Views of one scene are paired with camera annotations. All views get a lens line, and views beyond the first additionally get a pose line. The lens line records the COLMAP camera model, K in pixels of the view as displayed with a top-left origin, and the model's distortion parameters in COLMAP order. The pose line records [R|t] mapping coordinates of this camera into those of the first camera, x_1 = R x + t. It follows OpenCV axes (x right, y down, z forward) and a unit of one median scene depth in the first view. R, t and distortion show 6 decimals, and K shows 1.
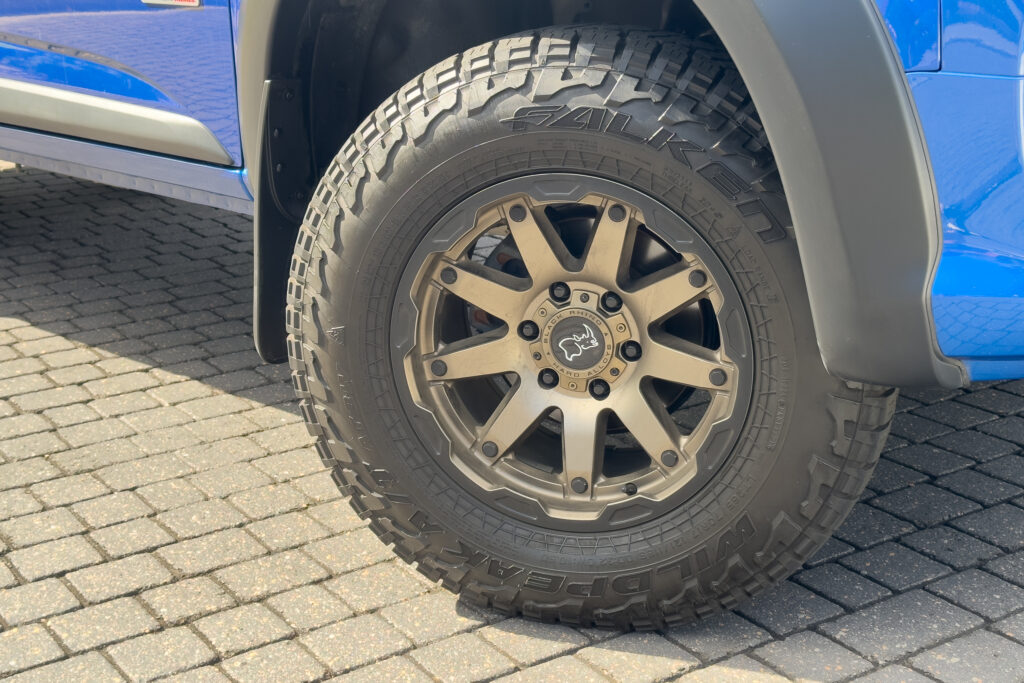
lens RADIAL K [[1416.4, 0, 512.0], [0, 1416.4, 341.5], [0, 0, 1]] dist [0.071815, 0.045075]
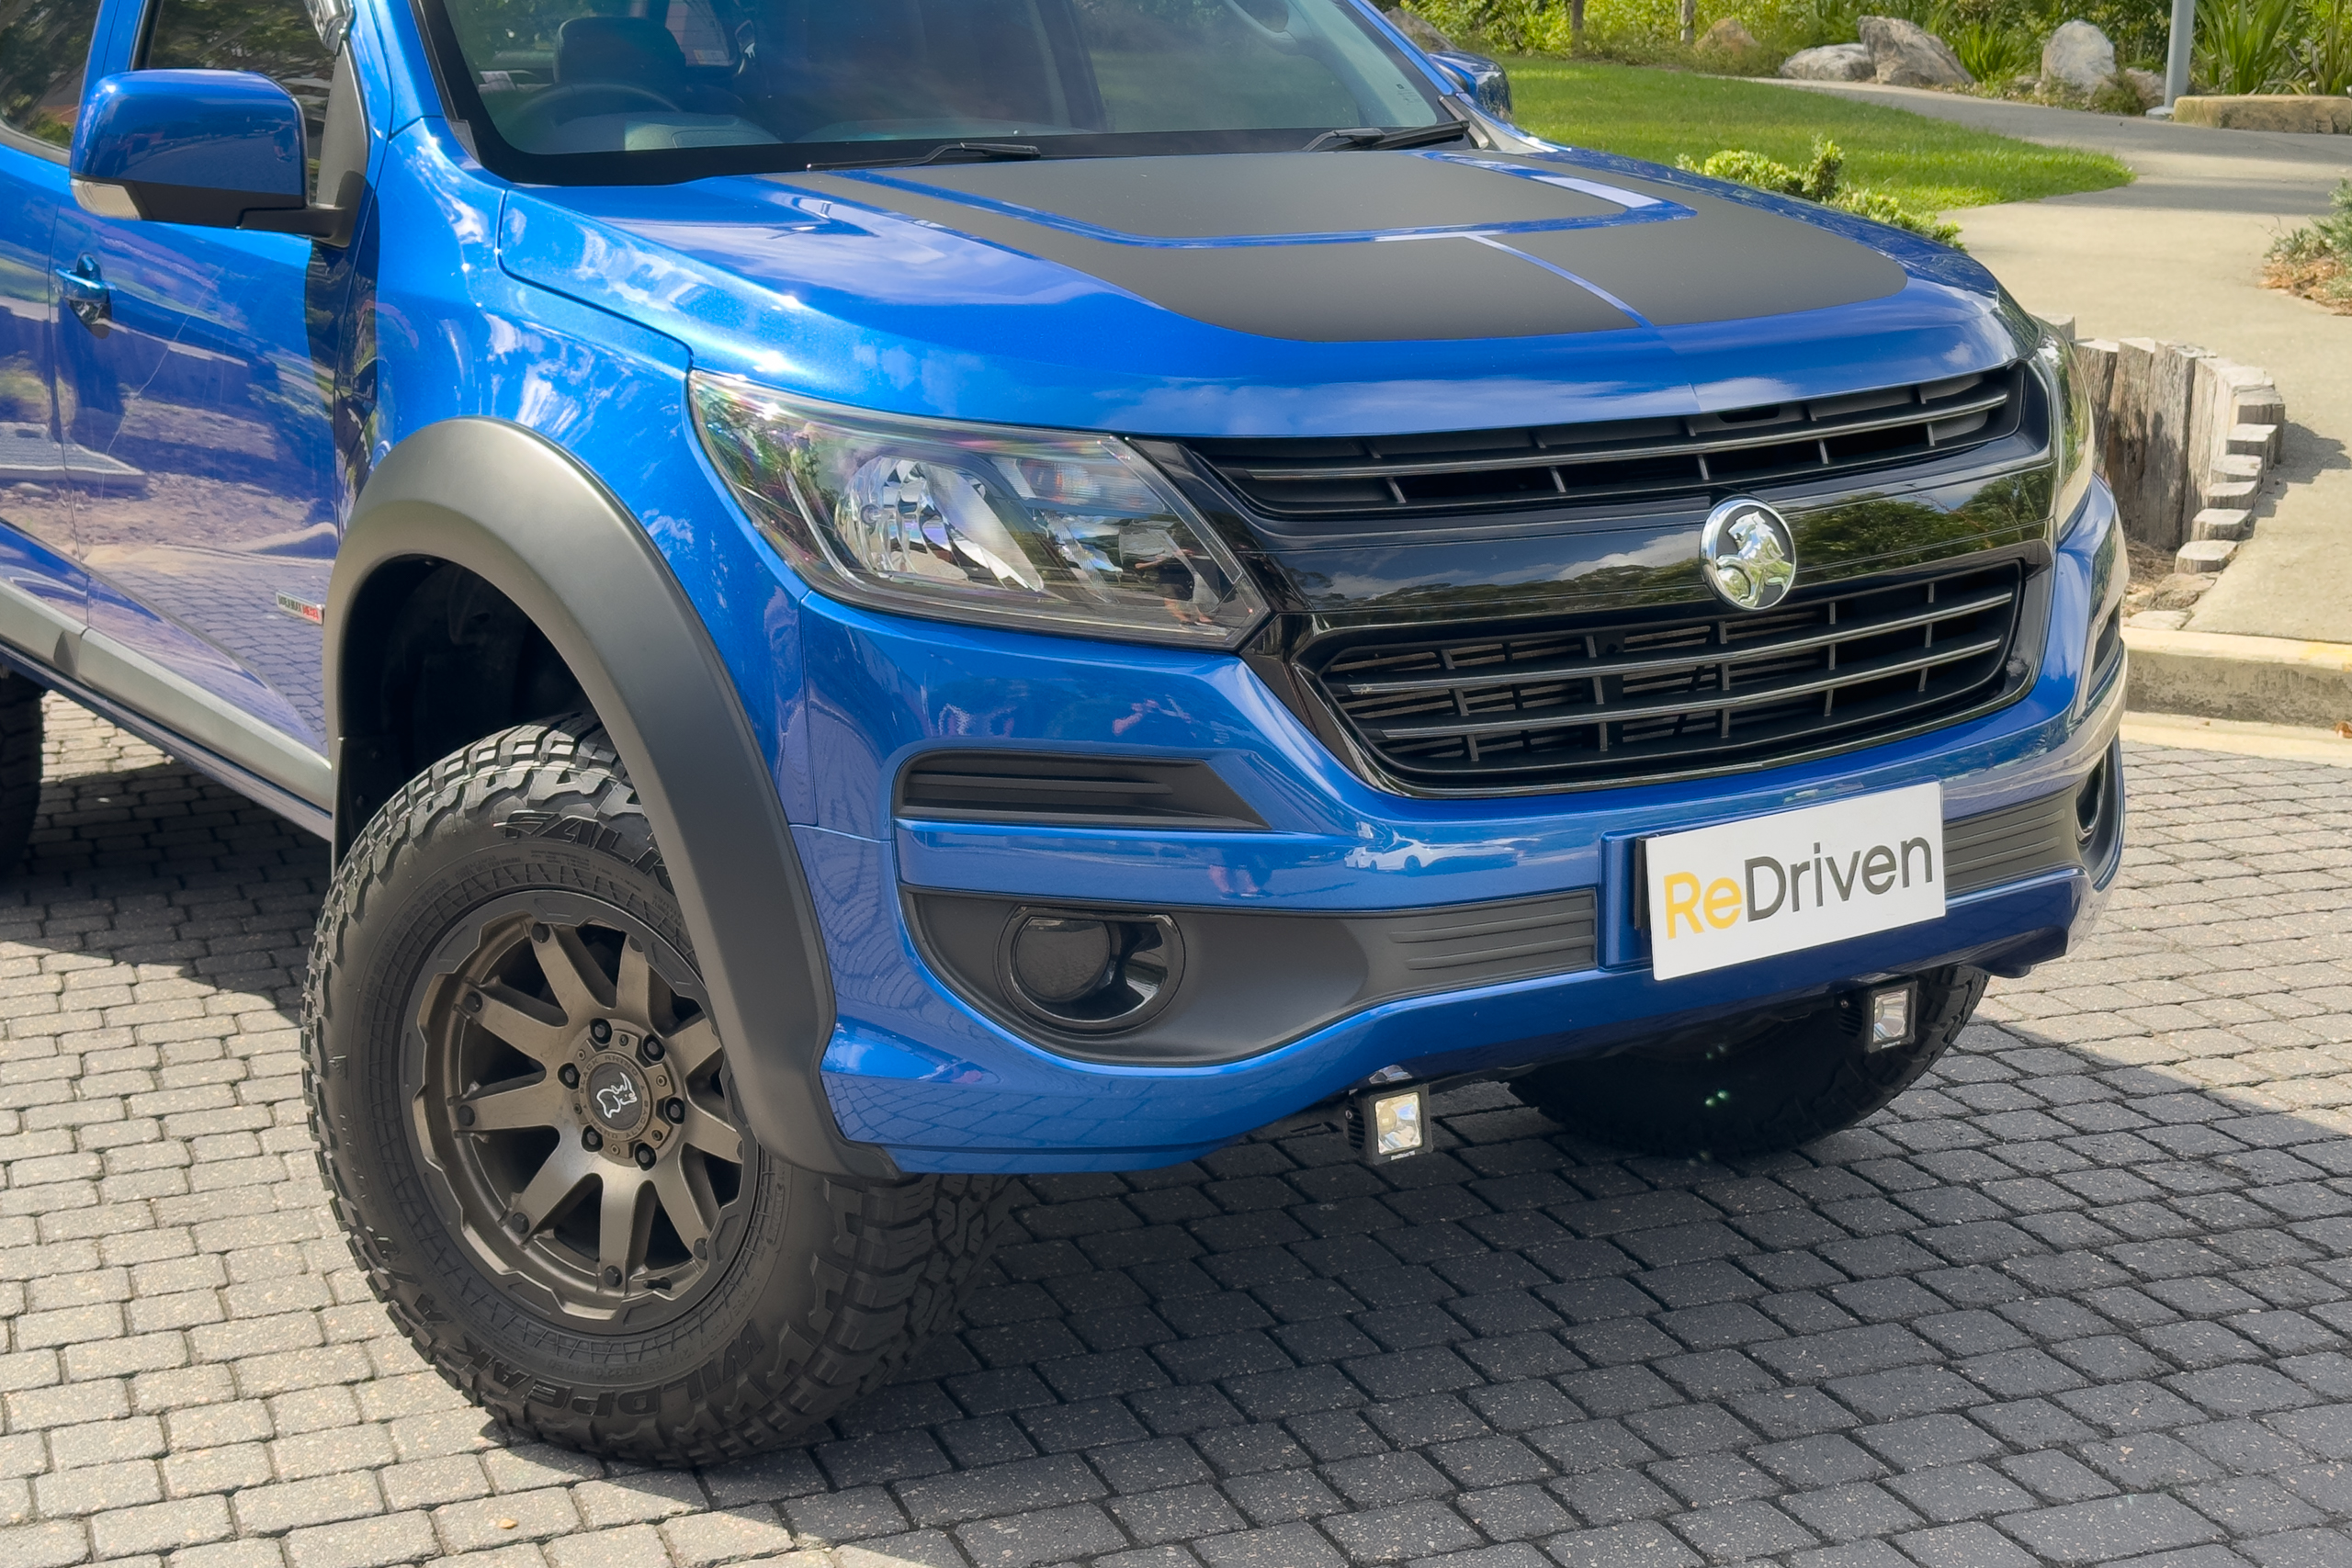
lens RADIAL K [[3253.0, 0, 1176.0], [0, 3253.0, 784.0], [0, 0, 1]] dist [0.071815, 0.045075]
pose [[0.979094, 0.052385, -0.196548, 0.713467], [-0.068841, 0.994586, -0.077847, -0.052903], [0.191406, 0.089750, 0.977399, -0.762806]]
